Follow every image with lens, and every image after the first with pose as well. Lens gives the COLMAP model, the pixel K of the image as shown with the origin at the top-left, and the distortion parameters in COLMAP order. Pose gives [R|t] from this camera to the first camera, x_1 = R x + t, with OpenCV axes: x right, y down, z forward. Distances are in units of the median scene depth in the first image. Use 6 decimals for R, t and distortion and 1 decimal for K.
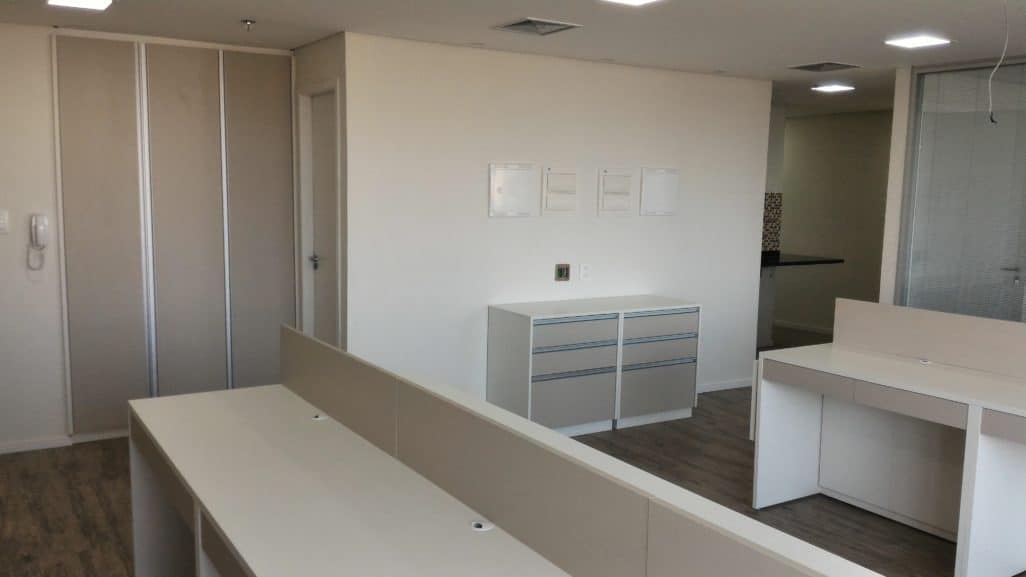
lens RADIAL K [[857.7, 0, 513.2], [0, 857.7, 288.7], [0, 0, 1]] dist [0.035541, -0.079859]
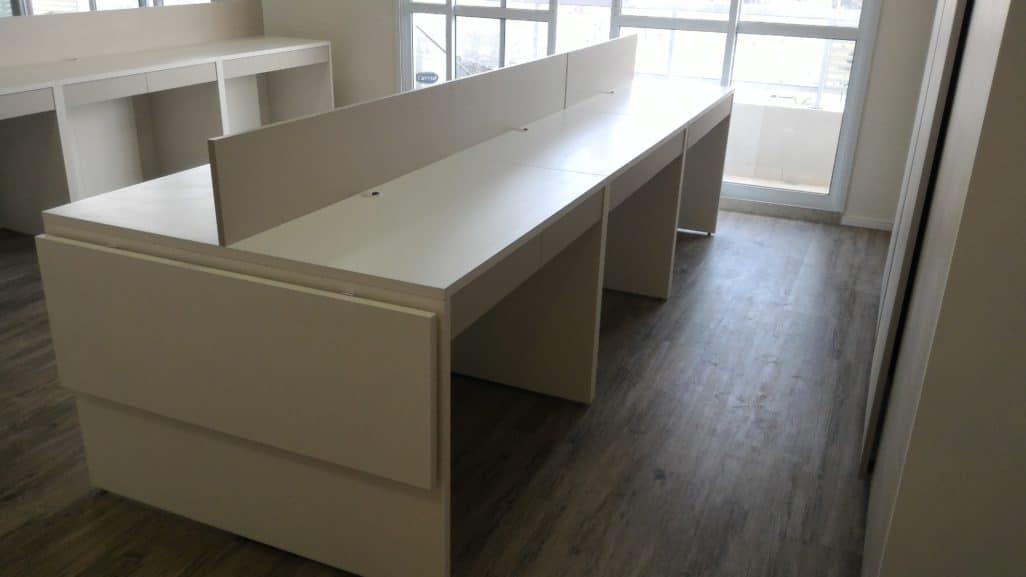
lens RADIAL K [[857.7, 0, 516.5], [0, 857.7, 287.2], [0, 0, 1]] dist [0.035541, -0.079859]
pose [[-0.549795, -0.337620, 0.764028, -1.155077], [0.065930, 0.894281, 0.442622, -0.148808], [-0.832694, 0.293724, -0.469412, 1.427448]]
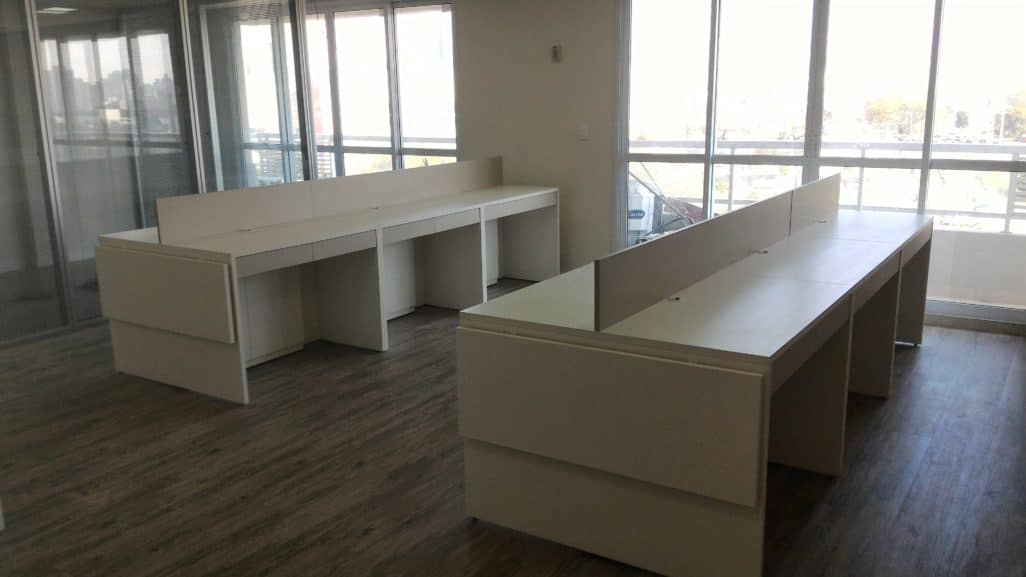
lens RADIAL K [[857.7, 0, 501.8], [0, 857.7, 293.5], [0, 0, 1]] dist [0.035541, -0.079859]
pose [[-0.400515, -0.214287, 0.890881, -1.394059], [0.129577, 0.949253, 0.286582, -0.264916], [-0.907082, 0.230218, -0.352423, 1.874384]]
